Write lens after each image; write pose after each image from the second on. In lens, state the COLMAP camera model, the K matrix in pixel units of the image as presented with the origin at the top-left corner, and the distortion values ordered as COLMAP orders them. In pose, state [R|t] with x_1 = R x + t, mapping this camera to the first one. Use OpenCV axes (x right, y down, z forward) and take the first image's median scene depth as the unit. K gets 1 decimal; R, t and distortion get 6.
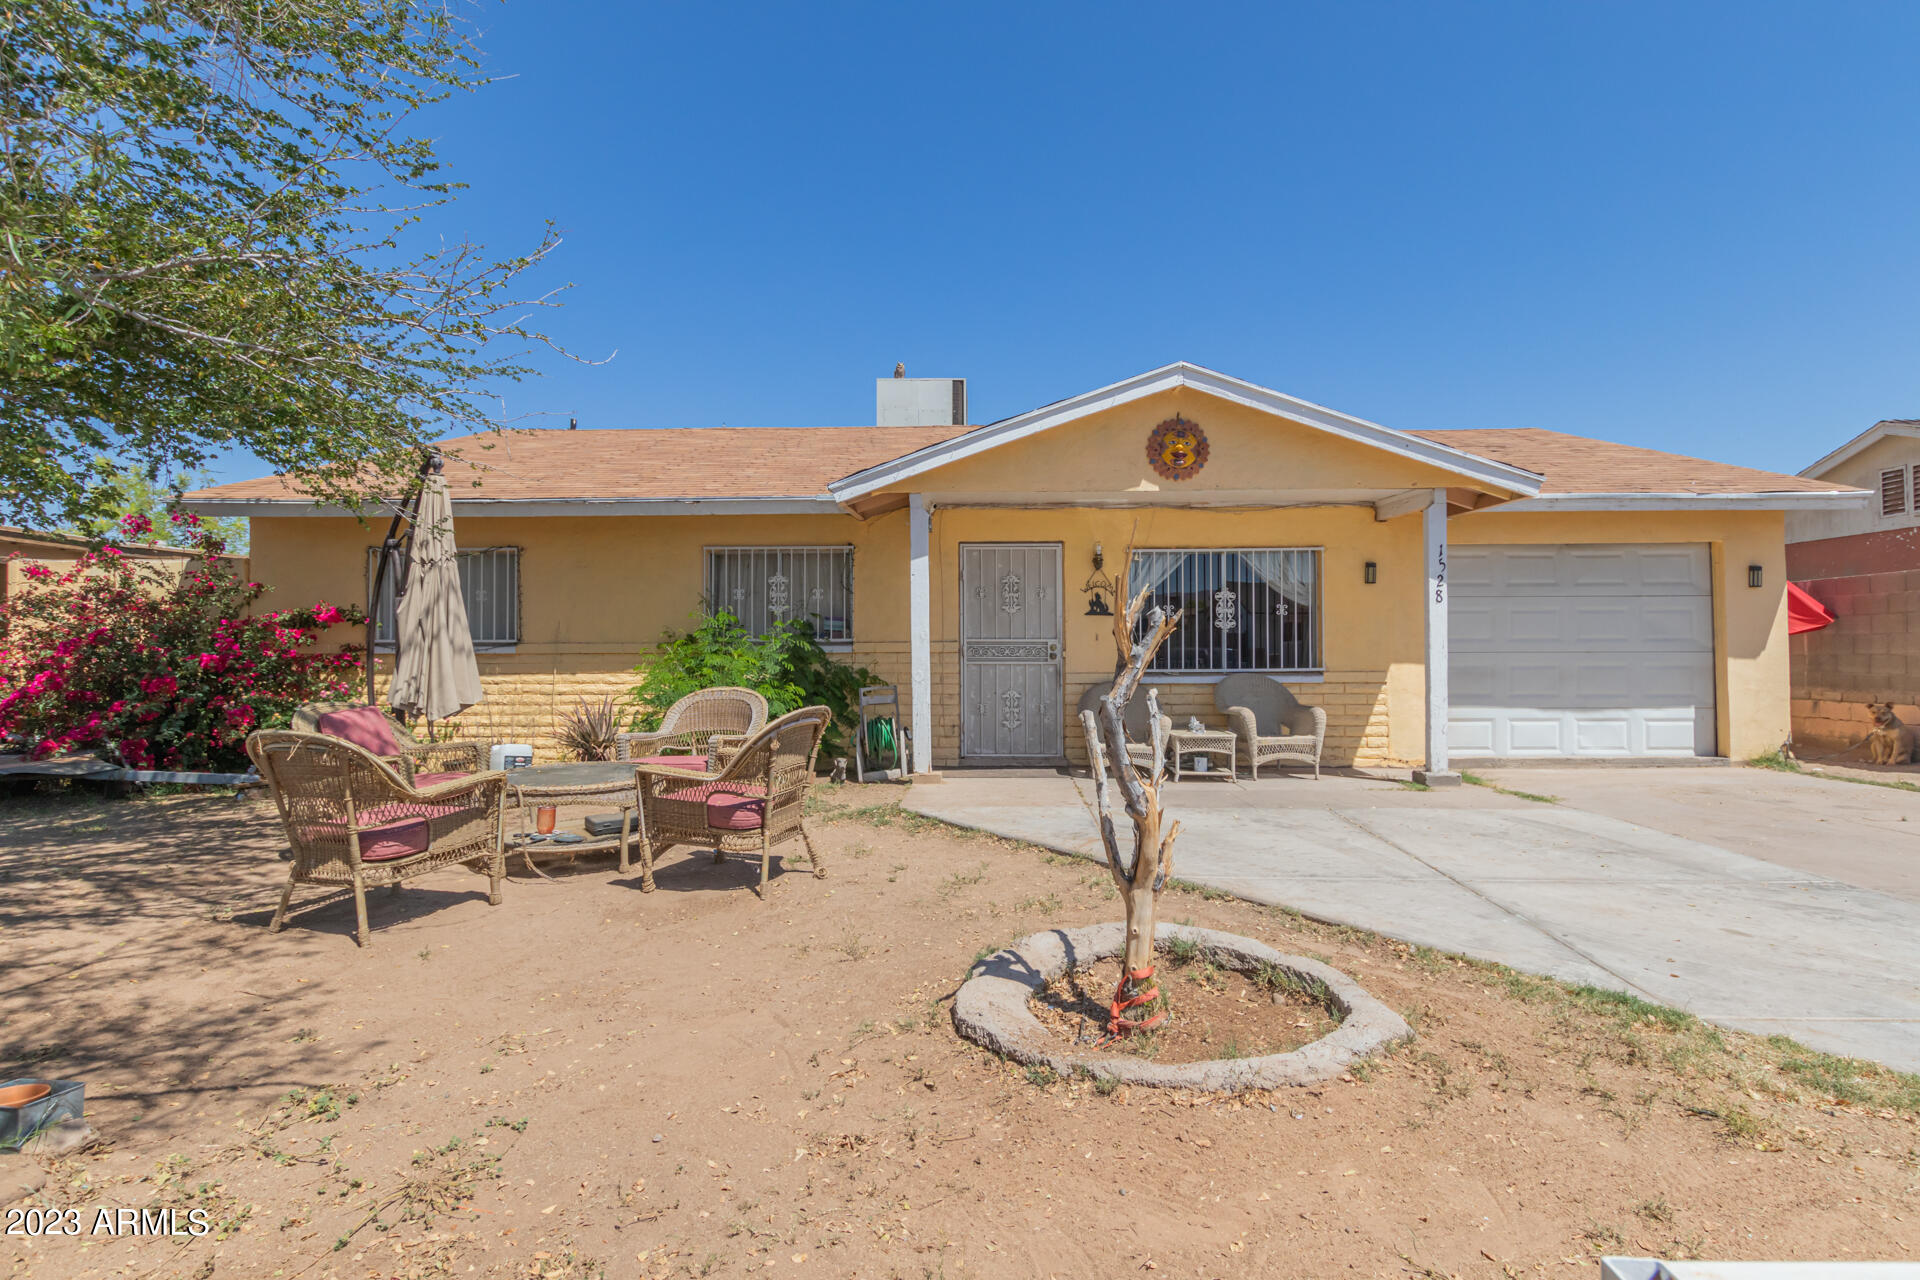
lens RADIAL K [[960.1, 0, 930.5], [0, 960.1, 648.8], [0, 0, 1]] dist [0.002874, 0.000714]
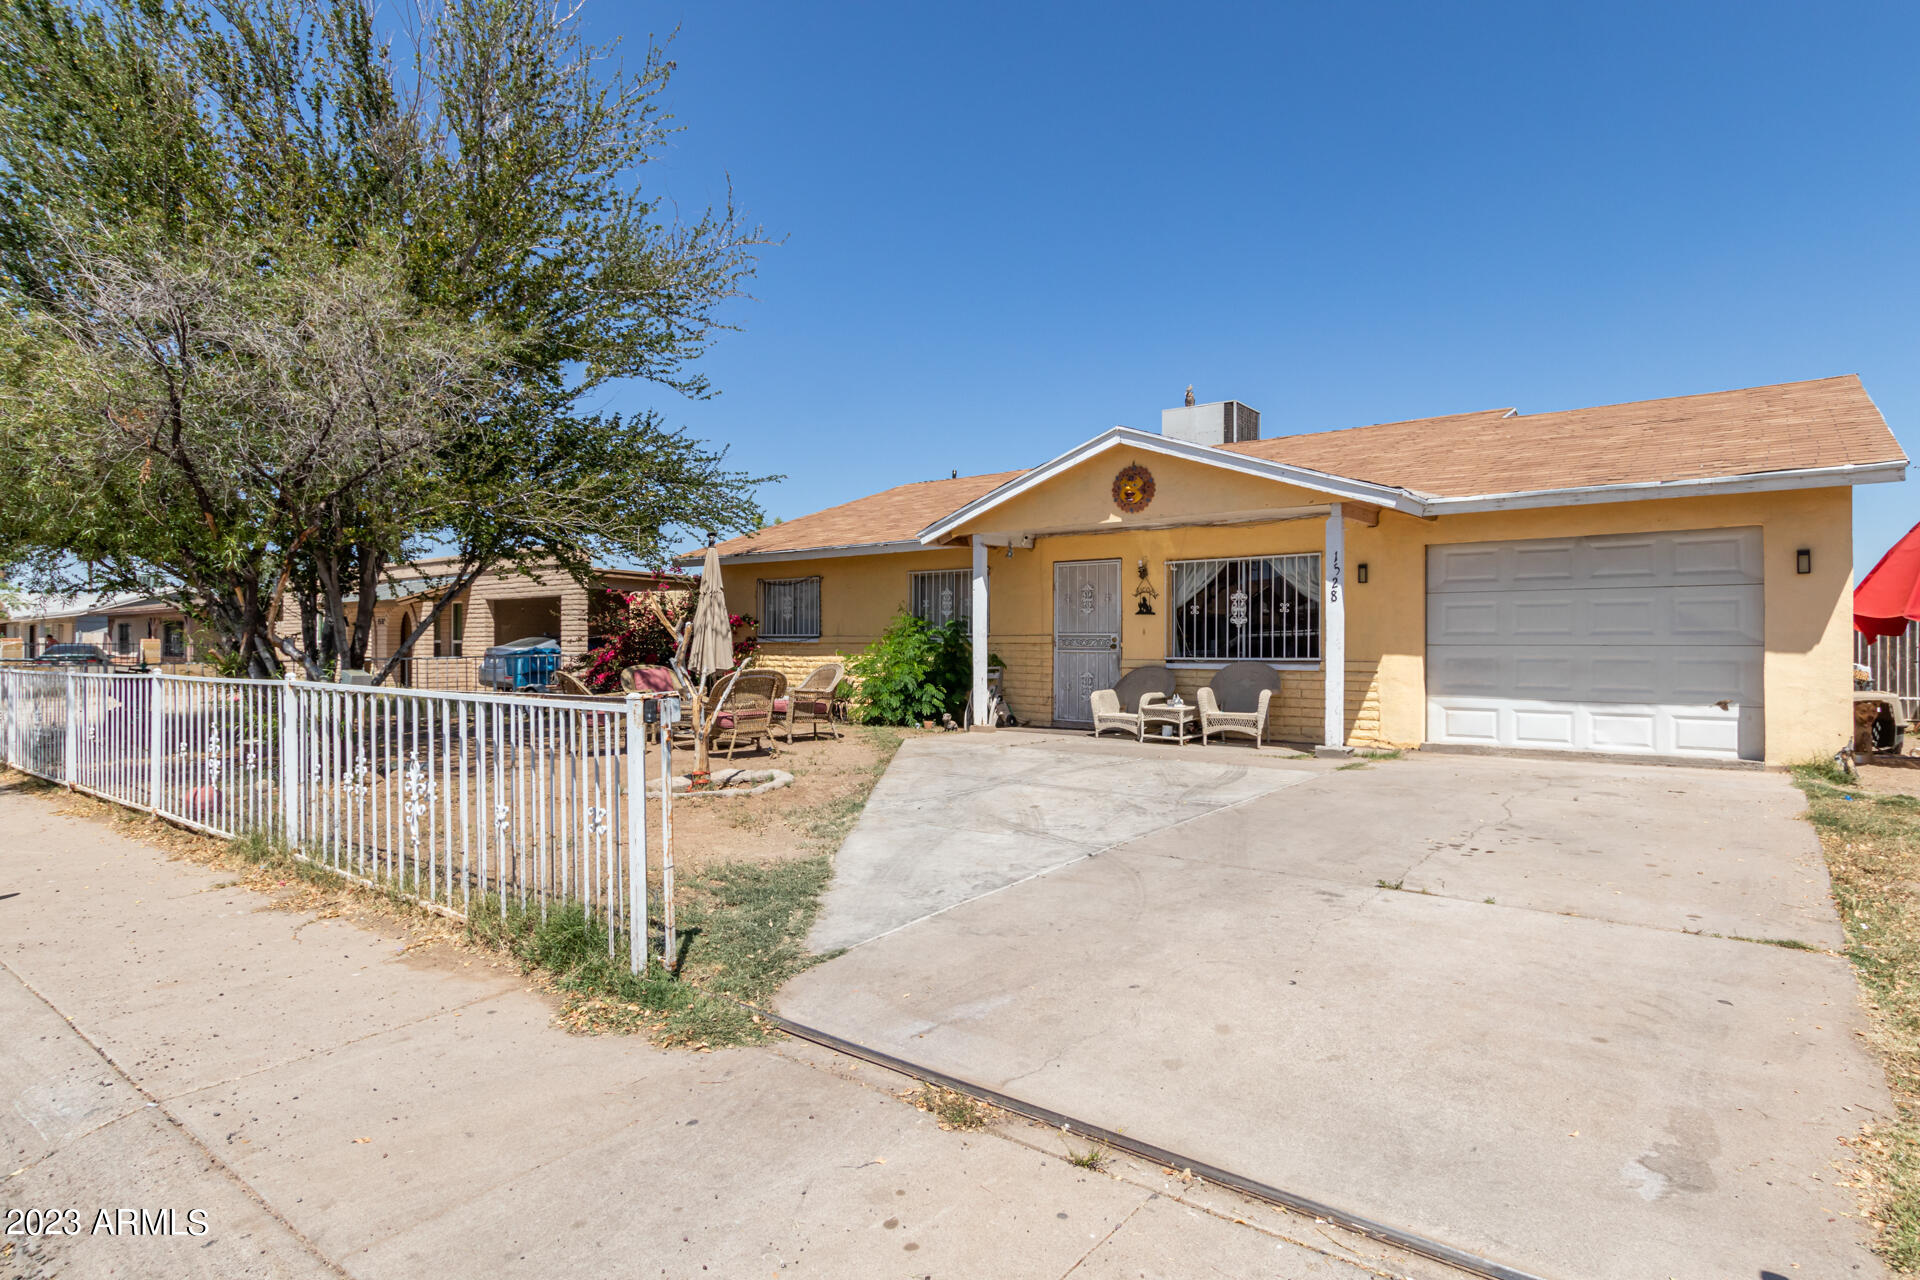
lens RADIAL K [[960.1, 0, 930.5], [0, 960.1, 648.8], [0, 0, 1]] dist [0.002874, 0.000714]
pose [[0.804582, 0.007599, -0.593792, 0.716414], [-0.003375, 0.999960, 0.008225, 0.001145], [0.593831, -0.004614, 0.804576, -0.198145]]
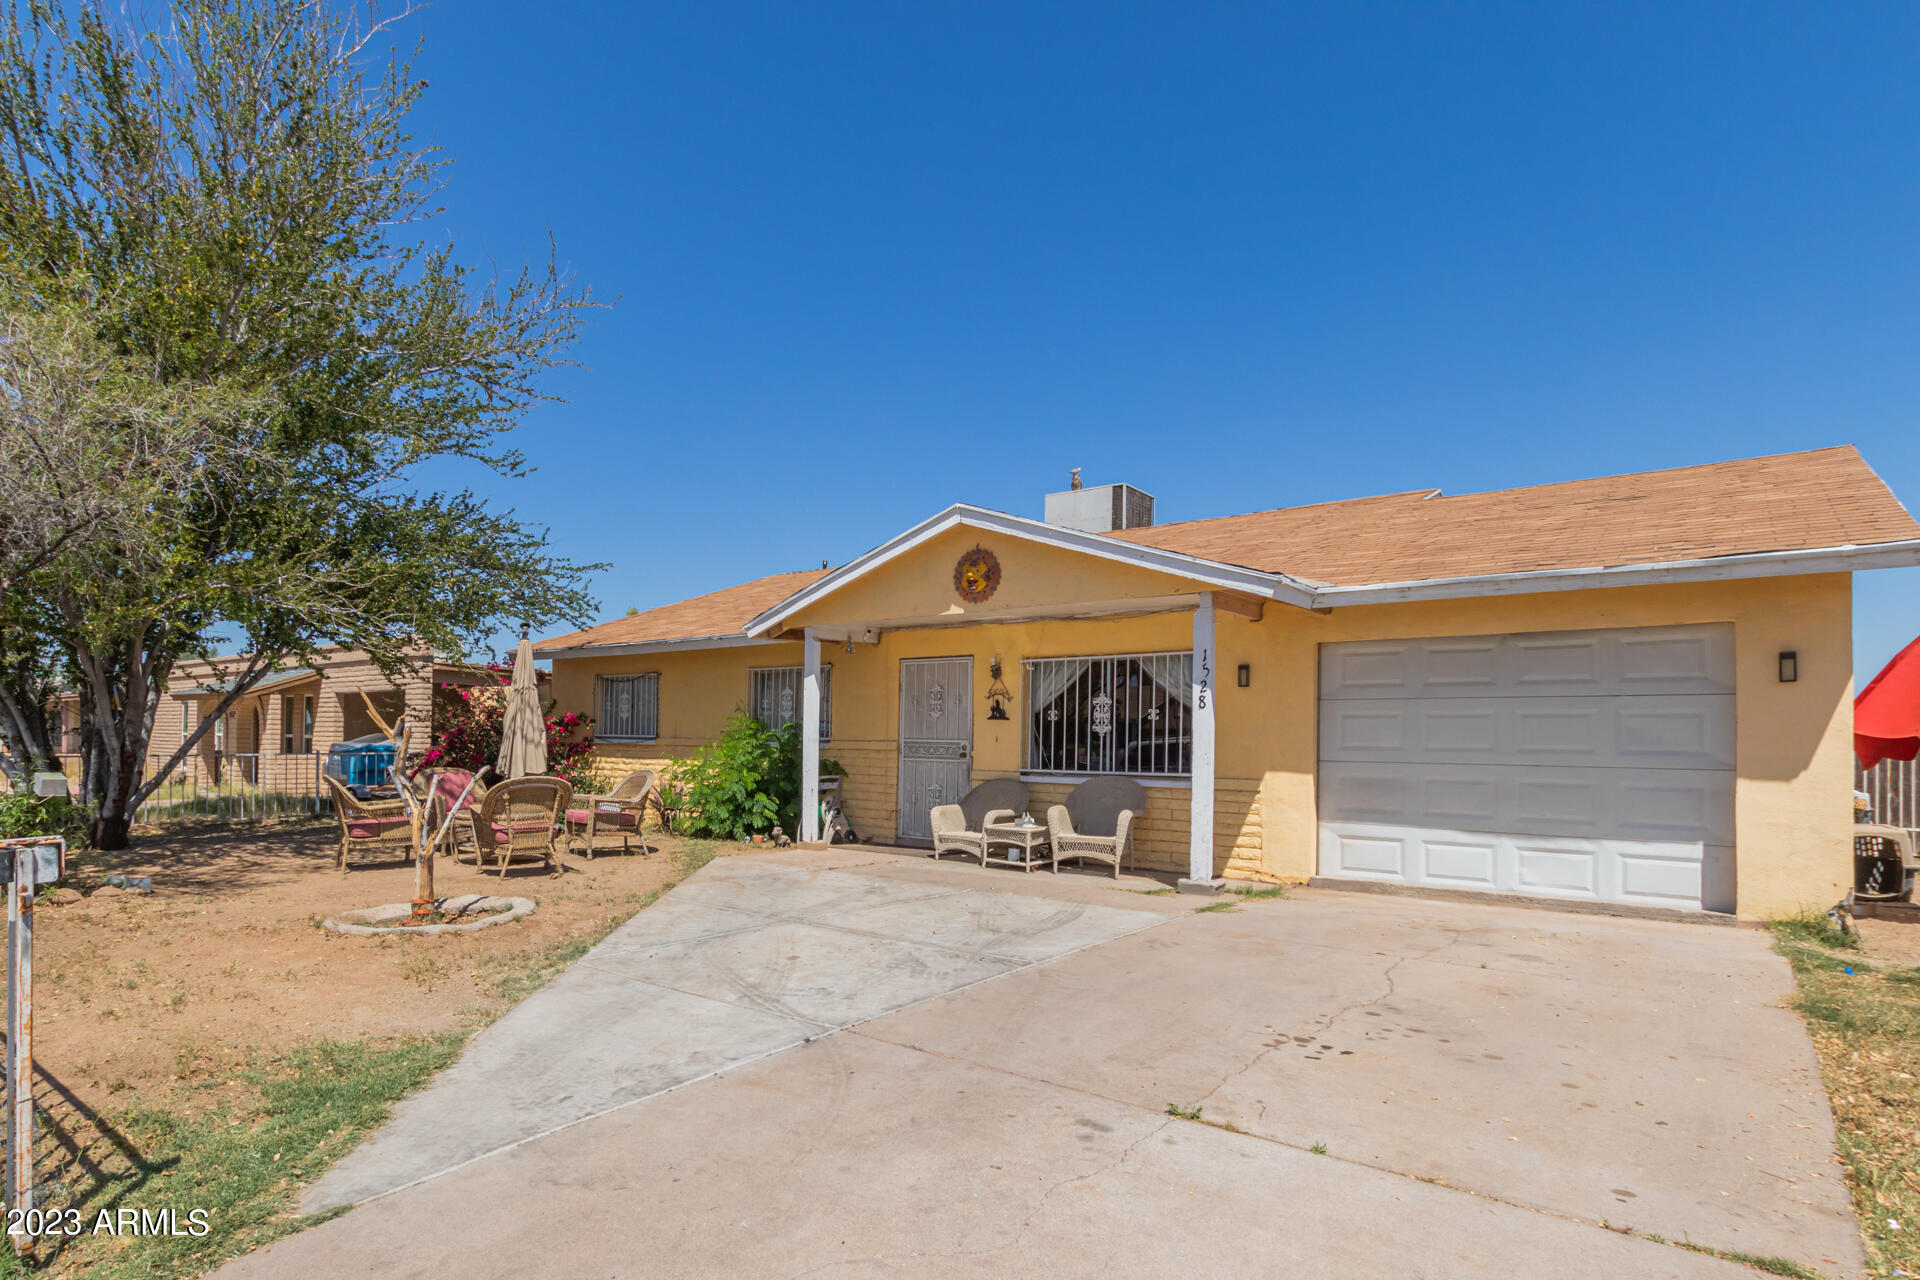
lens RADIAL K [[981.2, 0, 790.9], [0, 981.2, 734.4], [0, 0, 1]] dist [0.001982, 0.000136]
pose [[0.772155, 0.010846, -0.635342, 0.729454], [-0.017938, 0.999828, -0.004733, -0.007982], [0.635181, 0.015052, 0.772216, -0.037481]]
